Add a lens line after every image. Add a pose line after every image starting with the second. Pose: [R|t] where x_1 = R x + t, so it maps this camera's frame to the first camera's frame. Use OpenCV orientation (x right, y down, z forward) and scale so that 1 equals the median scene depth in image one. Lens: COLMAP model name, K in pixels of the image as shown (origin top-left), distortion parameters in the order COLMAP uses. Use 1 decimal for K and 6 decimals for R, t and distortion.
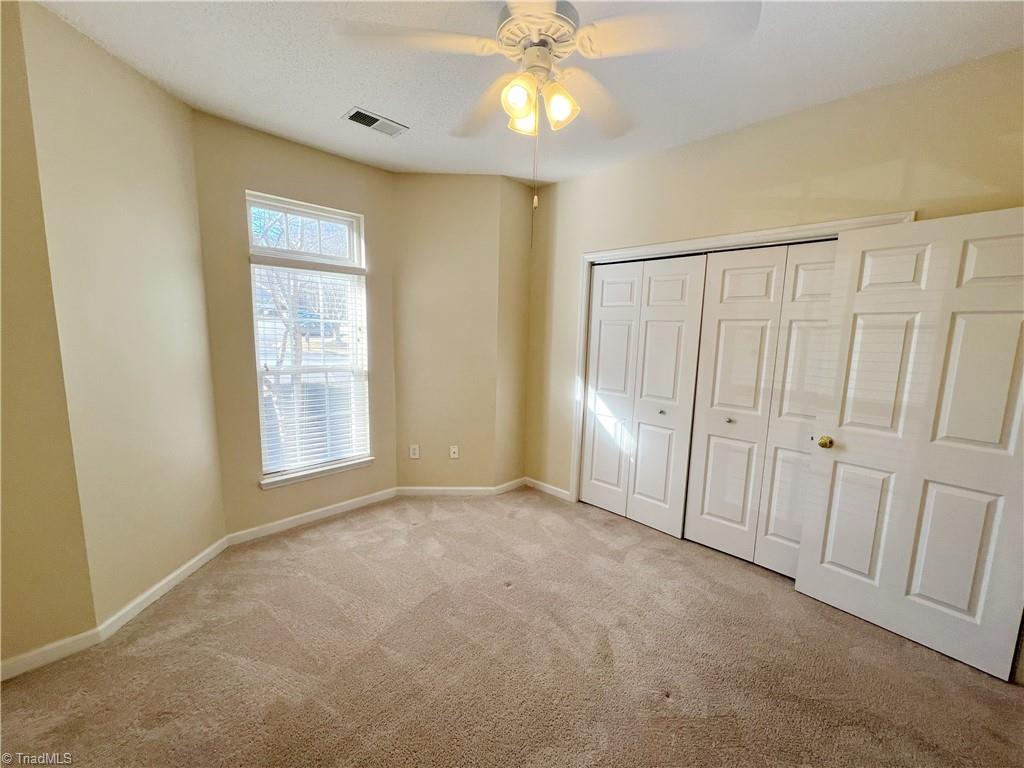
lens RADIAL K [[416.9, 0, 503.6], [0, 416.9, 388.3], [0, 0, 1]] dist [0.004341, 0.000409]
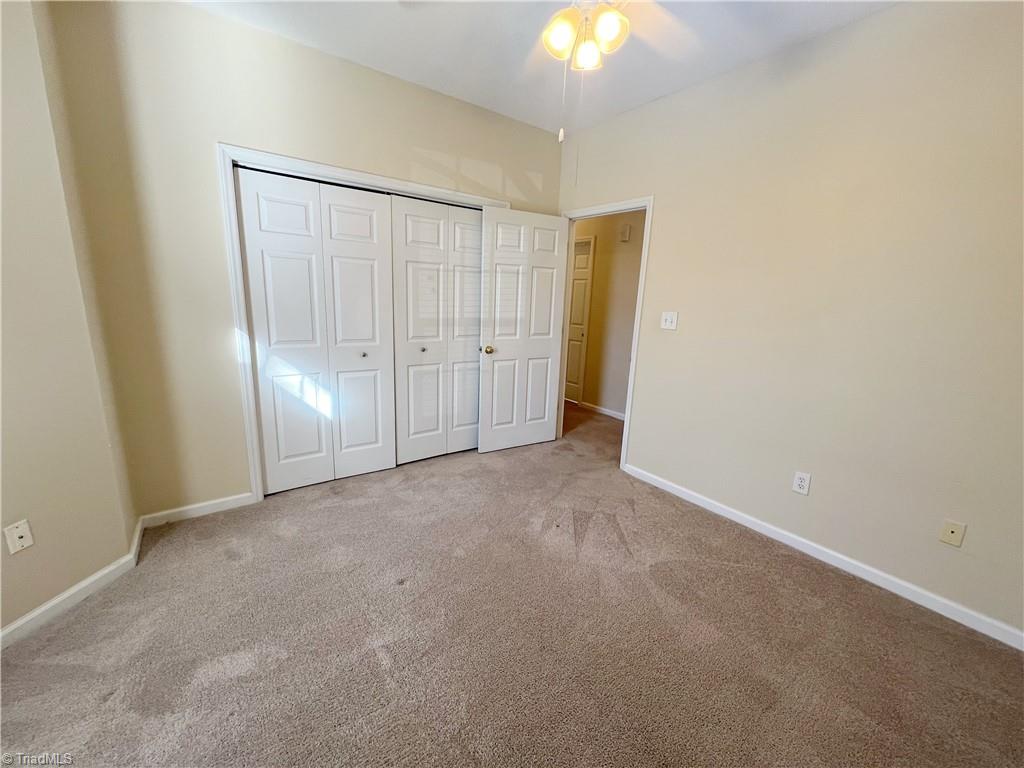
lens RADIAL K [[416.9, 0, 510.9], [0, 416.9, 388.6], [0, 0, 1]] dist [0.004341, 0.000409]
pose [[0.137797, -0.231943, 0.962920, -0.614532], [0.110741, 0.969706, 0.217731, -0.047126], [-0.984250, 0.076632, 0.159308, 0.595840]]
